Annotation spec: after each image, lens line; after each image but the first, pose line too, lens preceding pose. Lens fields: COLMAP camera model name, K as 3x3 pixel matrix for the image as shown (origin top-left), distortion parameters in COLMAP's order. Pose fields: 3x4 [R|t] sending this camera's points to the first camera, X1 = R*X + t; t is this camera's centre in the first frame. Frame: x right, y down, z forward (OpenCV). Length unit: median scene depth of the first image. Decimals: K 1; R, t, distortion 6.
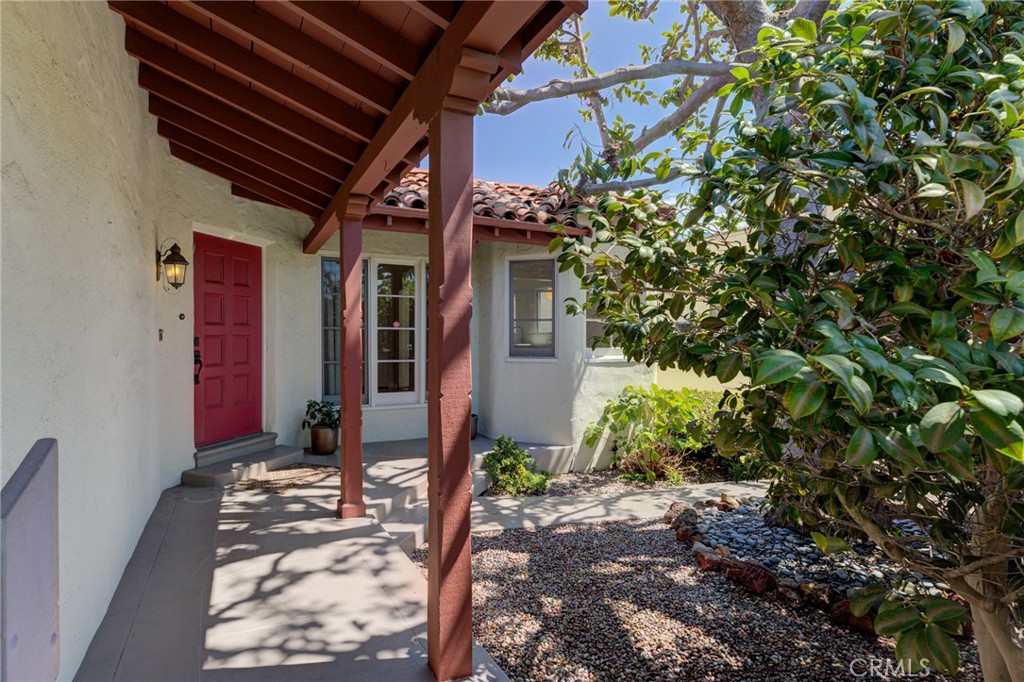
lens RADIAL K [[452.2, 0, 512.0], [0, 452.2, 341.0], [0, 0, 1]] dist [-0.000196, -0.000122]
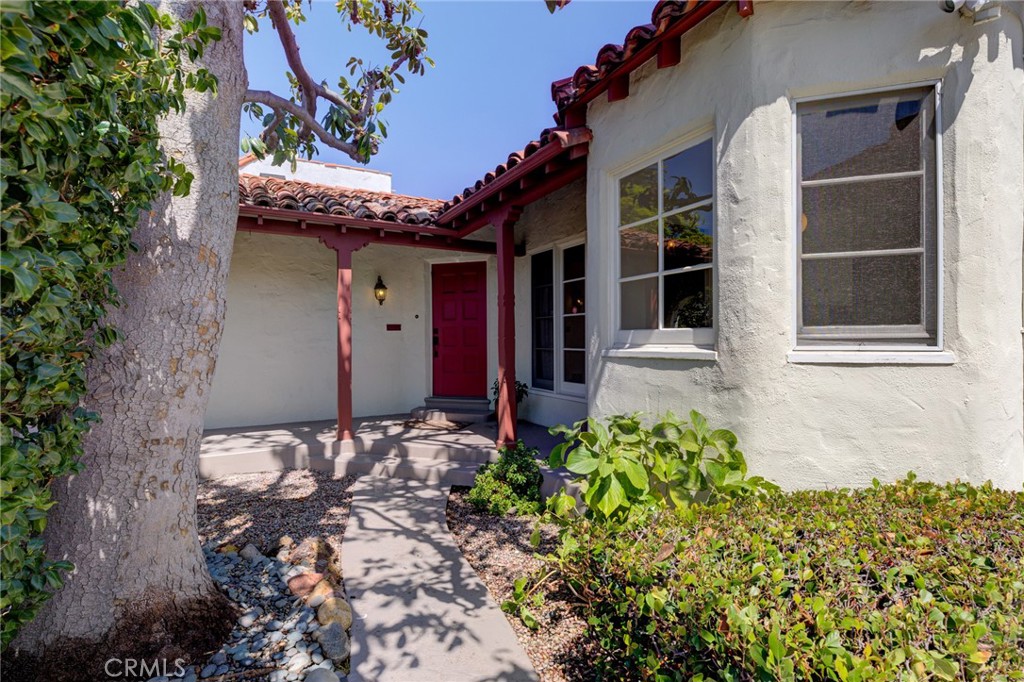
lens RADIAL K [[499.4, 0, 521.1], [0, 499.4, 341.3], [0, 0, 1]] dist [0.010521, -0.000582]
pose [[0.054656, -0.002212, -0.998503, 1.108076], [0.002130, 0.999996, -0.002098, 0.042148], [0.998503, -0.002012, 0.054660, 1.198295]]
